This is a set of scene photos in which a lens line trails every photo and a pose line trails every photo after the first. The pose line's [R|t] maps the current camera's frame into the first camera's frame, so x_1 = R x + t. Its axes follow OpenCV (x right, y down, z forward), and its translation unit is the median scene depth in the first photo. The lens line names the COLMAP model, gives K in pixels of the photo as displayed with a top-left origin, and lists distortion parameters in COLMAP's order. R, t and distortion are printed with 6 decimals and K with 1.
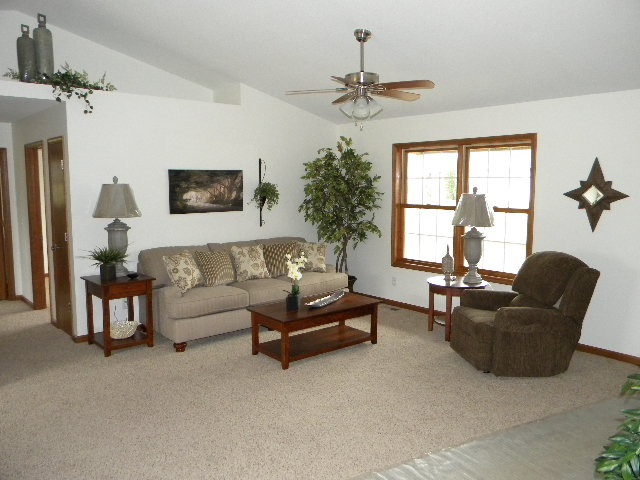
lens RADIAL K [[525.9, 0, 312.3], [0, 525.9, 234.0], [0, 0, 1]] dist [0.028522, -0.039146]
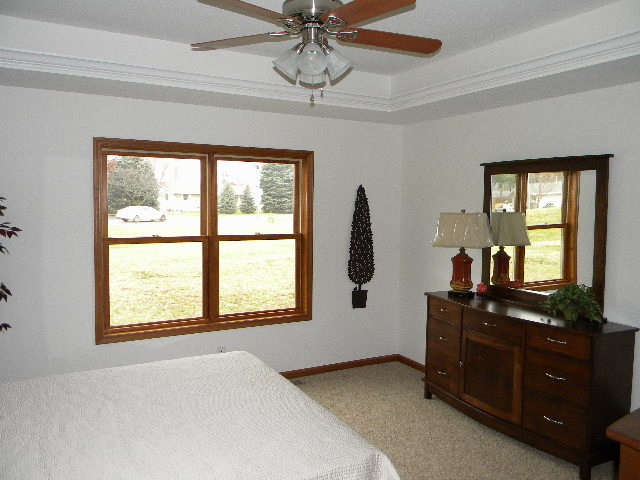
lens RADIAL K [[525.9, 0, 318.1], [0, 525.9, 241.2], [0, 0, 1]] dist [0.028522, -0.039146]
pose [[0.185352, -0.049333, 0.981433, -0.459986], [0.097022, 0.994778, 0.031681, -0.058327], [-0.977871, 0.089348, 0.189171, 0.787518]]
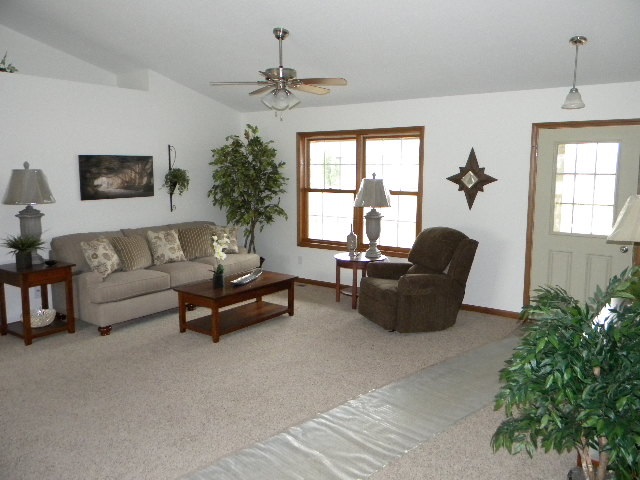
lens RADIAL K [[525.9, 0, 315.1], [0, 525.9, 235.8], [0, 0, 1]] dist [0.028522, -0.039146]
pose [[0.971729, -0.029037, 0.234305, -0.082540], [0.022185, 0.999247, 0.031829, 0.007726], [-0.235053, -0.025731, 0.971642, -0.072546]]
